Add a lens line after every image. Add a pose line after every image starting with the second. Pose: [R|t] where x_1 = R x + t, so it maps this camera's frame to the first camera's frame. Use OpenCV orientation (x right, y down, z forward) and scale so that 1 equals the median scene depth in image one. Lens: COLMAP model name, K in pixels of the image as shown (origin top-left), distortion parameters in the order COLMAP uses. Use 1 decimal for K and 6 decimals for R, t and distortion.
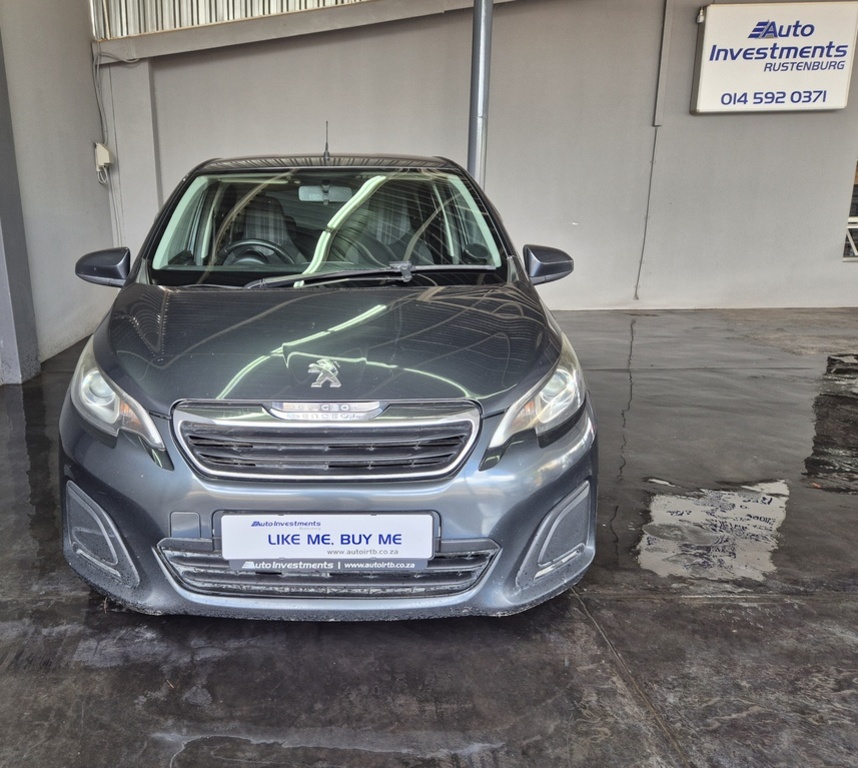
lens RADIAL K [[634.2, 0, 382.2], [0, 634.2, 377.9], [0, 0, 1]] dist [0.036622, -0.008336]
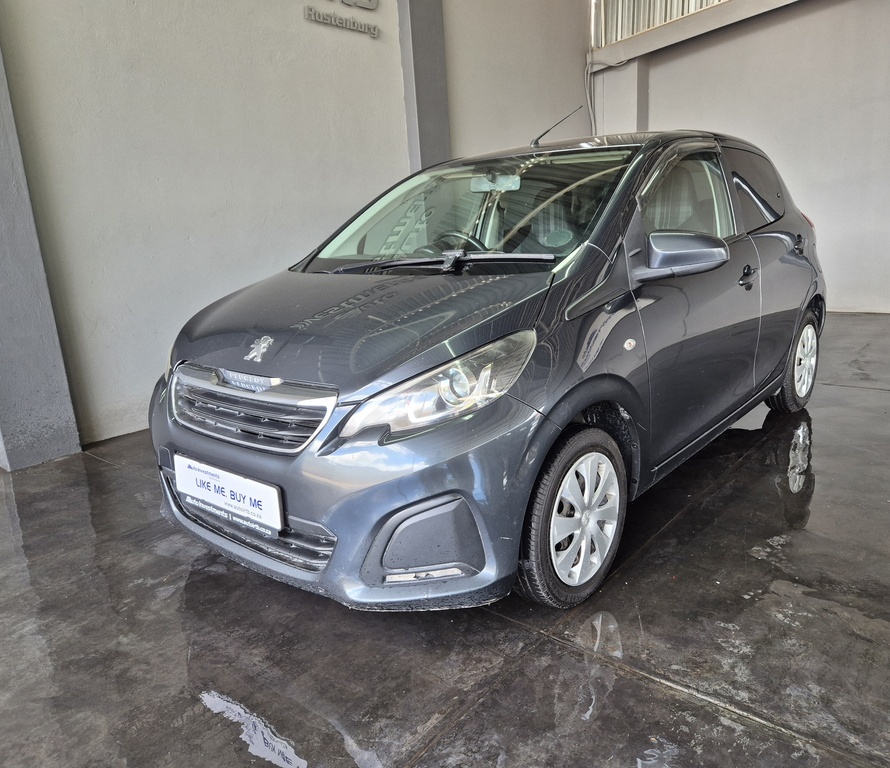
lens RADIAL K [[626.8, 0, 513.7], [0, 626.8, 381.7], [0, 0, 1]] dist [0.054211, -0.047826]
pose [[0.819641, 0.111771, -0.561868, 0.959296], [-0.100174, 0.993635, 0.051529, -0.054910], [0.564051, 0.014050, 0.825620, 0.345988]]
